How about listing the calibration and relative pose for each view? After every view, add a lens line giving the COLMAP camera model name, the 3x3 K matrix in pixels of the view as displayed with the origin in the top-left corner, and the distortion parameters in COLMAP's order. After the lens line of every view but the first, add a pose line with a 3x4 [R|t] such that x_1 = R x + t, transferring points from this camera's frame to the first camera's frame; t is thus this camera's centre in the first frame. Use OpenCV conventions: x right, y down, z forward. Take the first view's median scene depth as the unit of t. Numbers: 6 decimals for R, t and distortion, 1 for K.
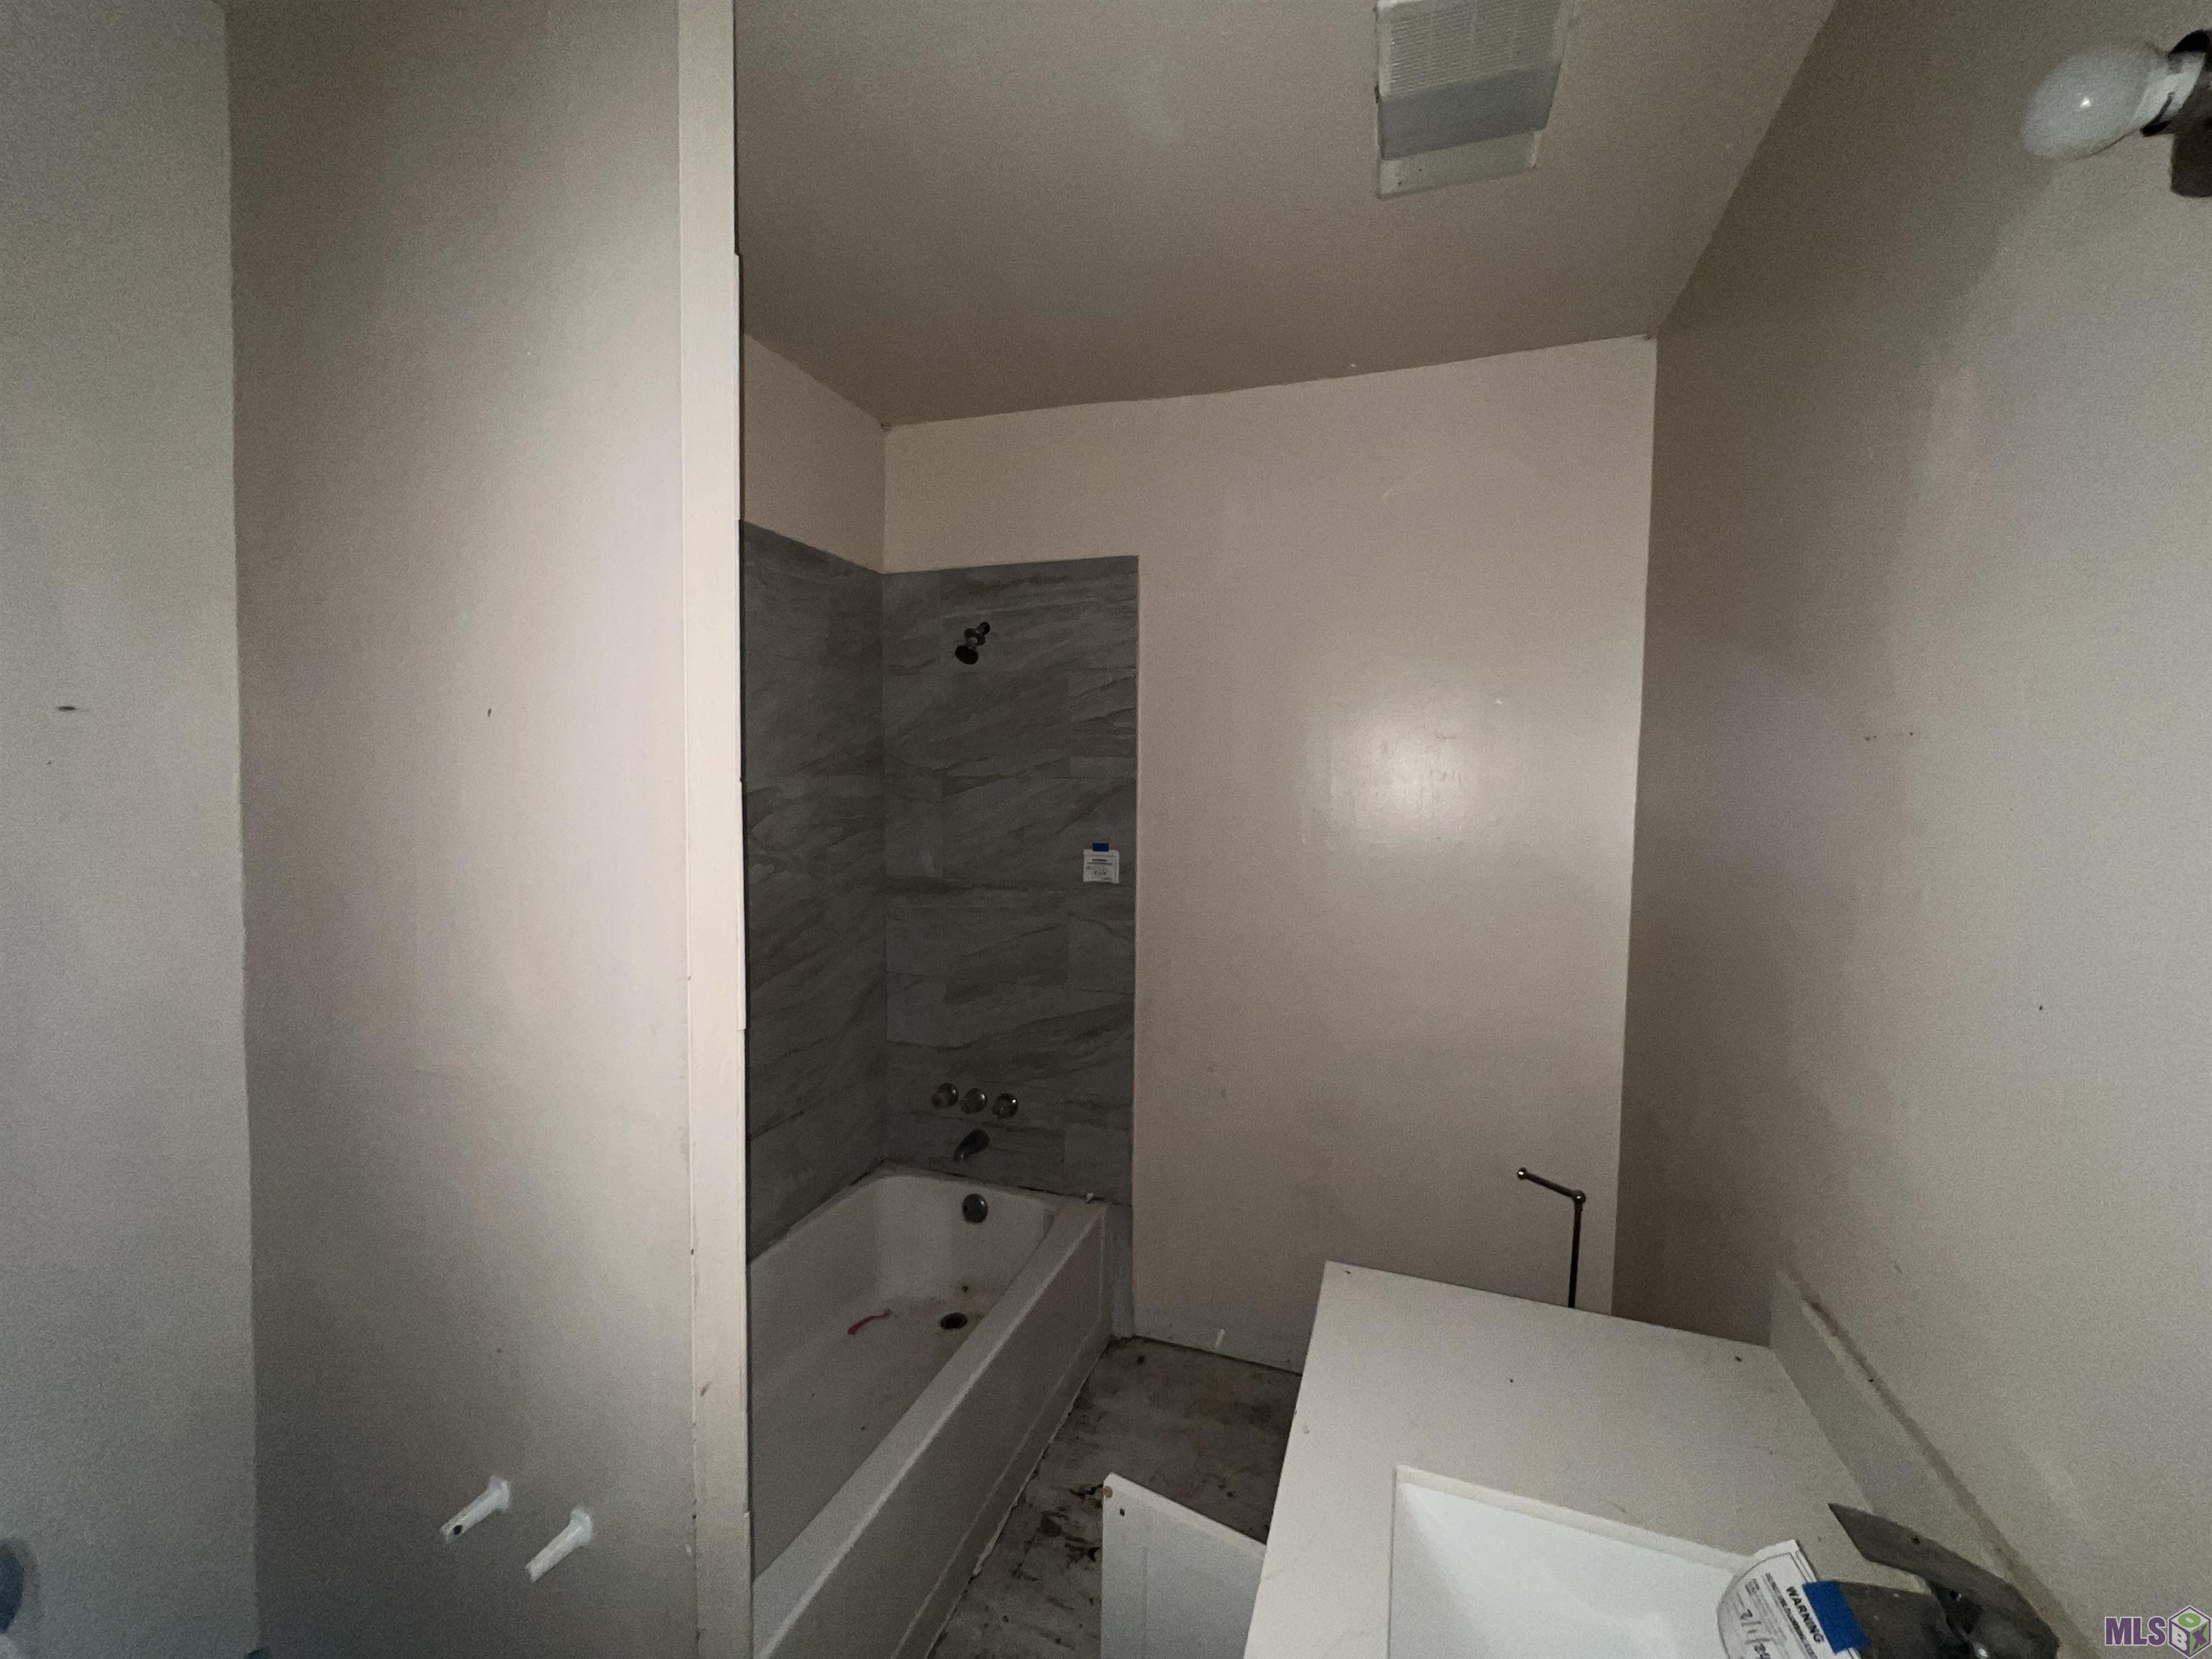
lens RADIAL K [[886.2, 0, 1103.8], [0, 886.2, 823.4], [0, 0, 1]] dist [-0.001203, -0.000344]
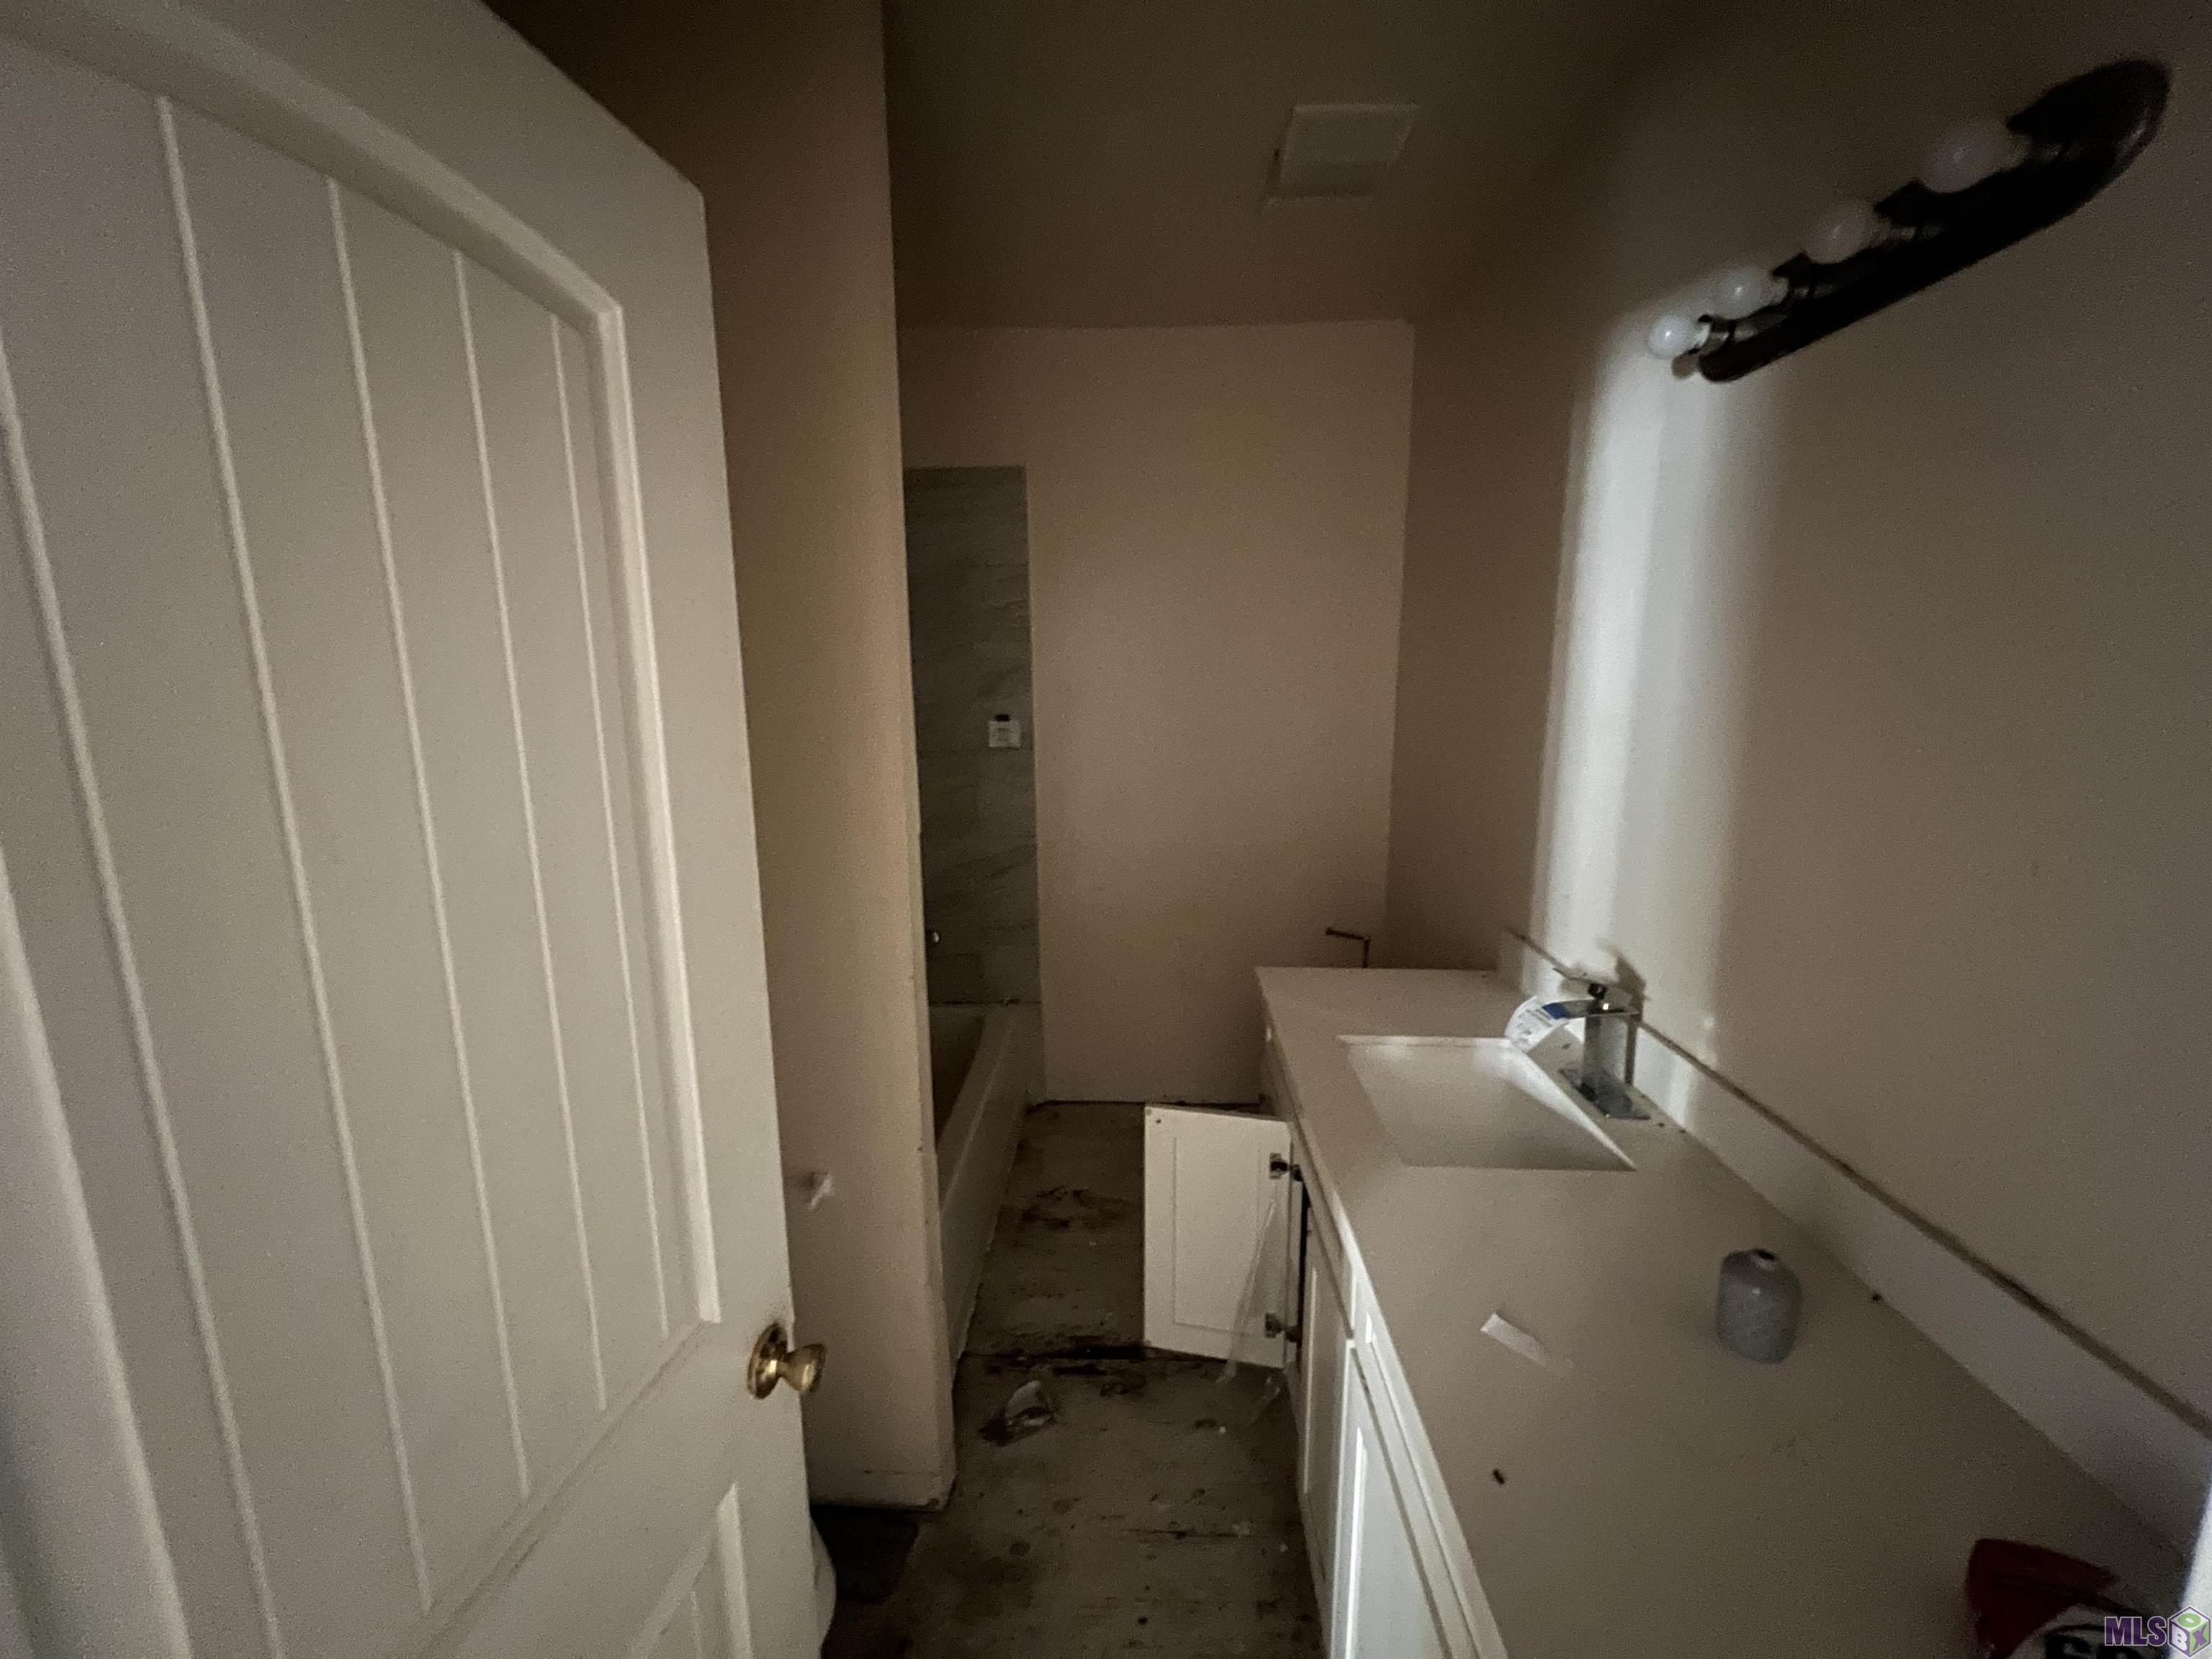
lens RADIAL K [[896.7, 0, 1106.0], [0, 896.7, 829.5], [0, 0, 1]] dist [-0.001066, 0.000003]
pose [[0.950308, -0.073830, 0.302431, -0.250322], [0.034005, 0.990276, 0.134896, 0.017422], [-0.309450, -0.117909, 0.943577, -0.207131]]
